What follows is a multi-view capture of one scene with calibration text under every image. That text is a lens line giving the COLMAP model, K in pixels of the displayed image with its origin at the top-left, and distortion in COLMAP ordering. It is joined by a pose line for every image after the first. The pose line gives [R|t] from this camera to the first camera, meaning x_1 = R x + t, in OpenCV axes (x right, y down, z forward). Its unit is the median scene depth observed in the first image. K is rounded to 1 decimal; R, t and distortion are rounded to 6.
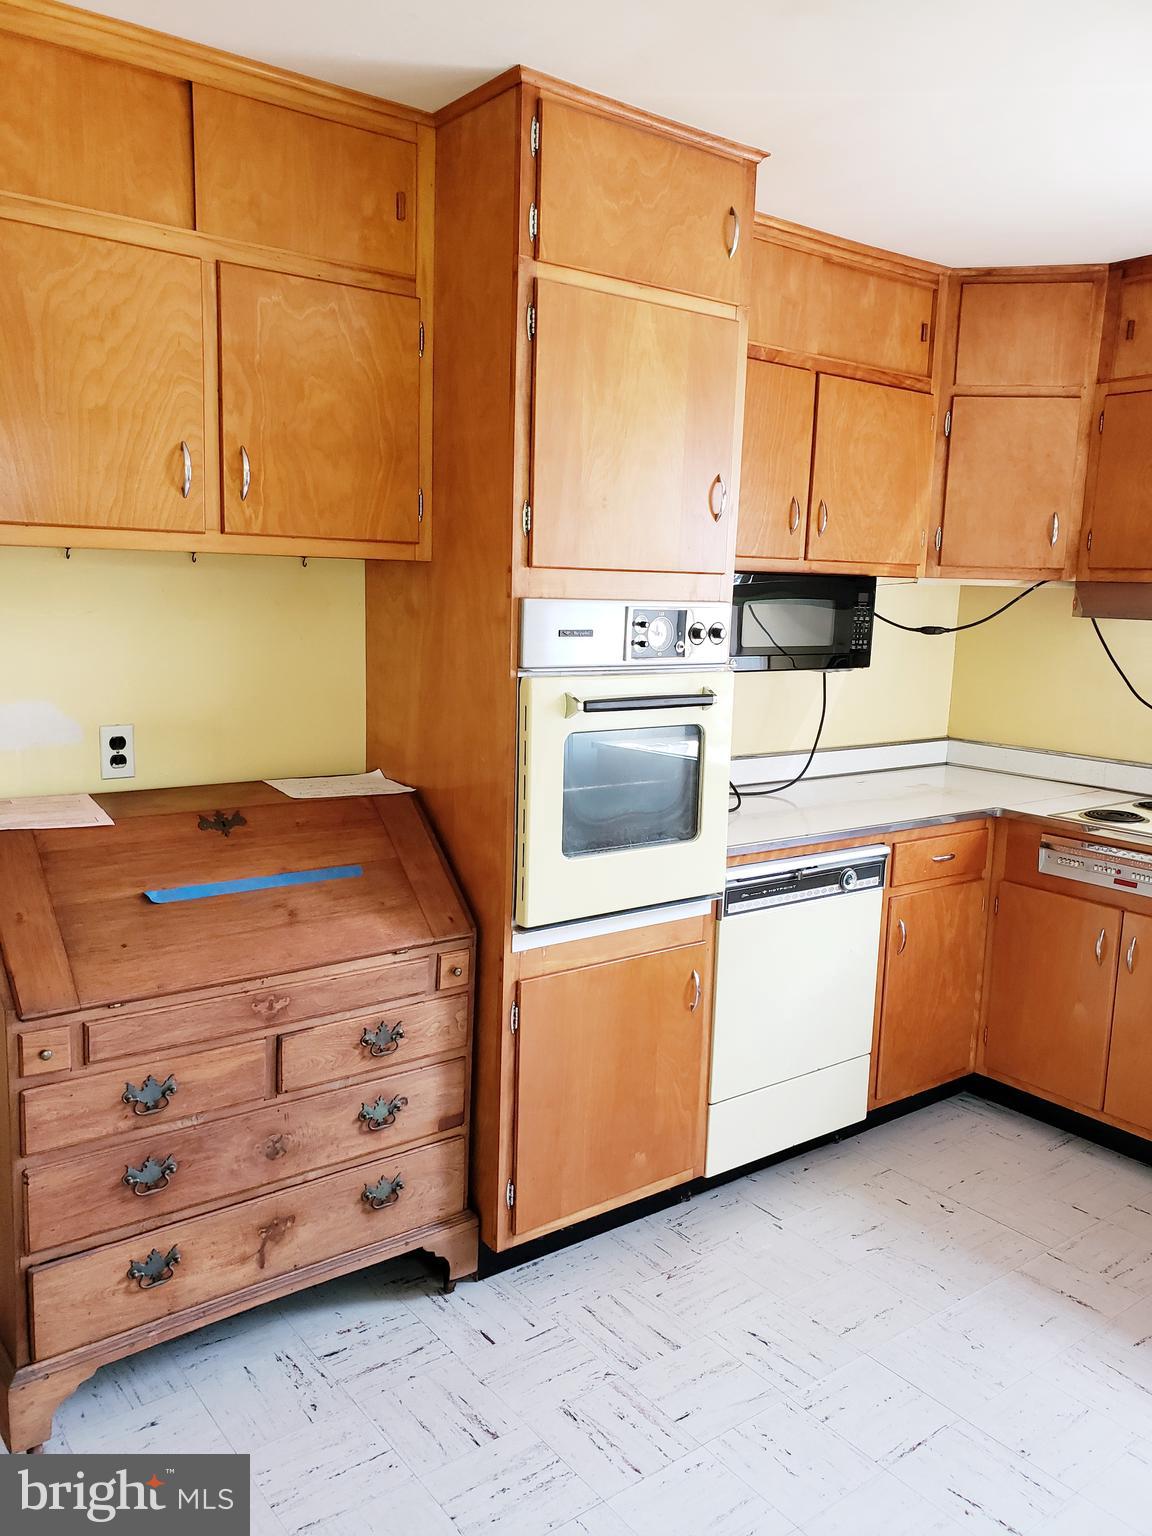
lens RADIAL K [[1200.5, 0, 608.8], [0, 1200.5, 786.7], [0, 0, 1]] dist [0.031445, -0.000259]
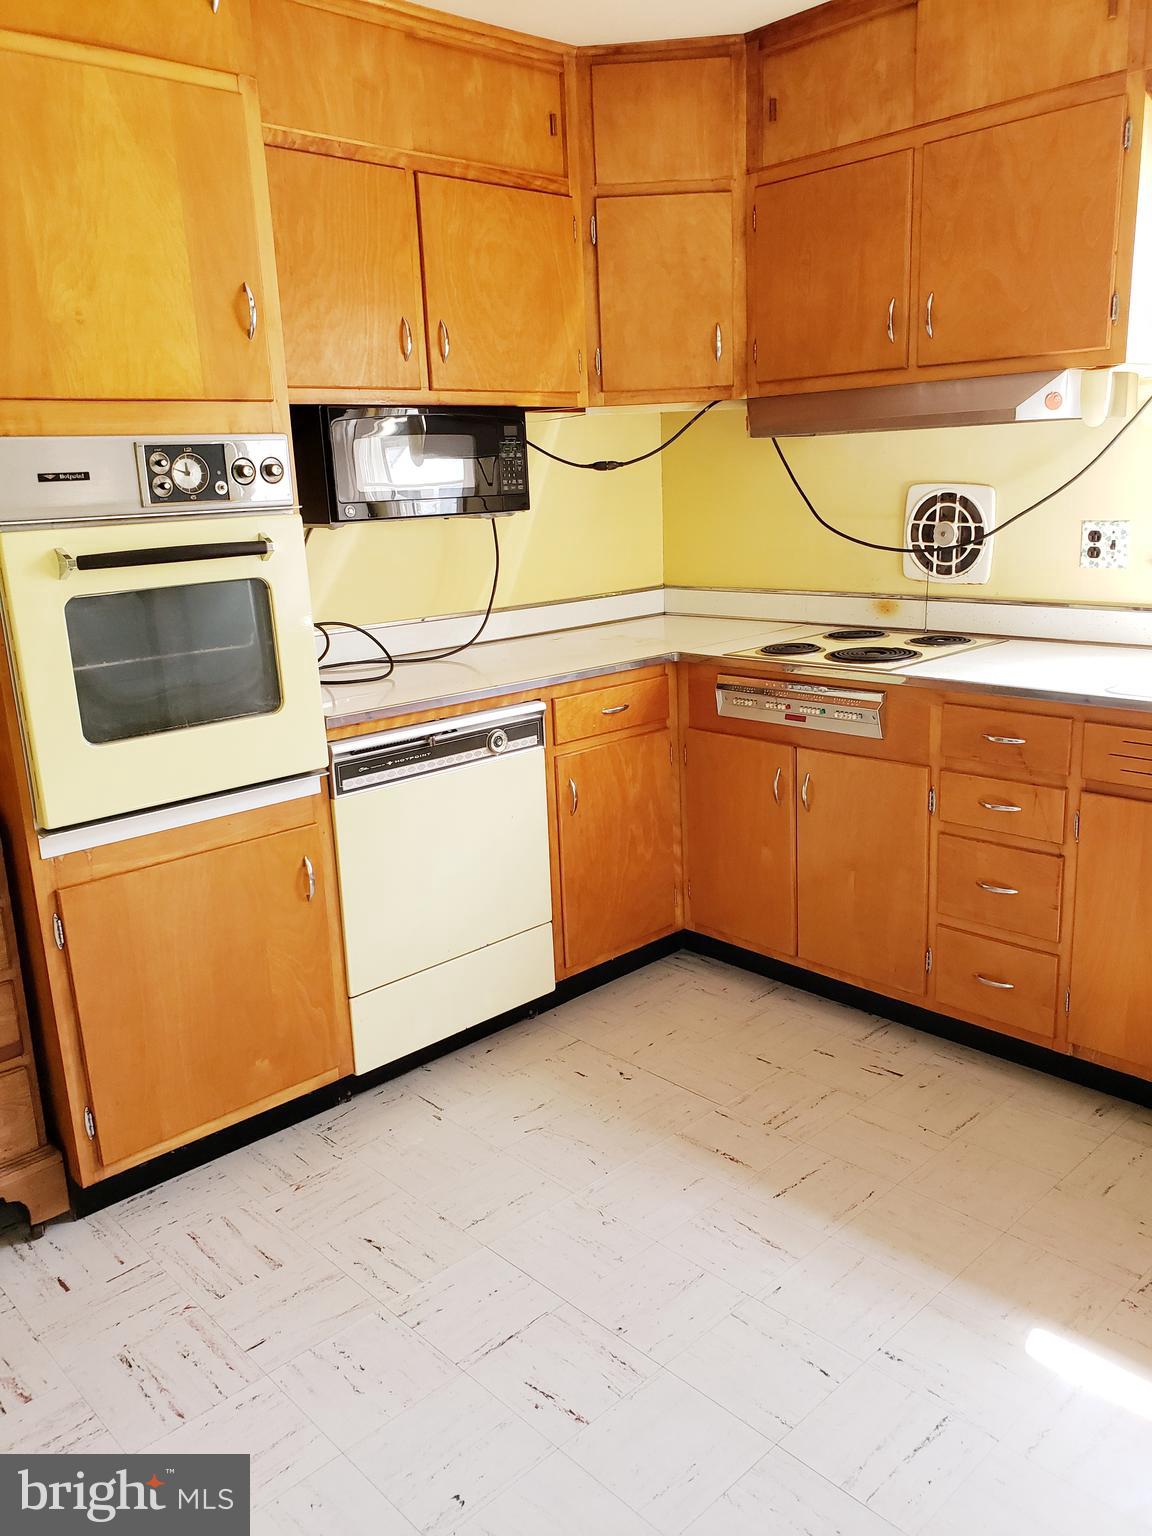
lens RADIAL K [[1200.5, 0, 601.2], [0, 1200.5, 770.6], [0, 0, 1]] dist [0.031445, -0.000259]
pose [[0.992414, -0.093782, 0.079498, 0.198034], [0.086940, 0.992532, 0.085562, 0.027195], [-0.086928, -0.078001, 0.993156, 0.077359]]
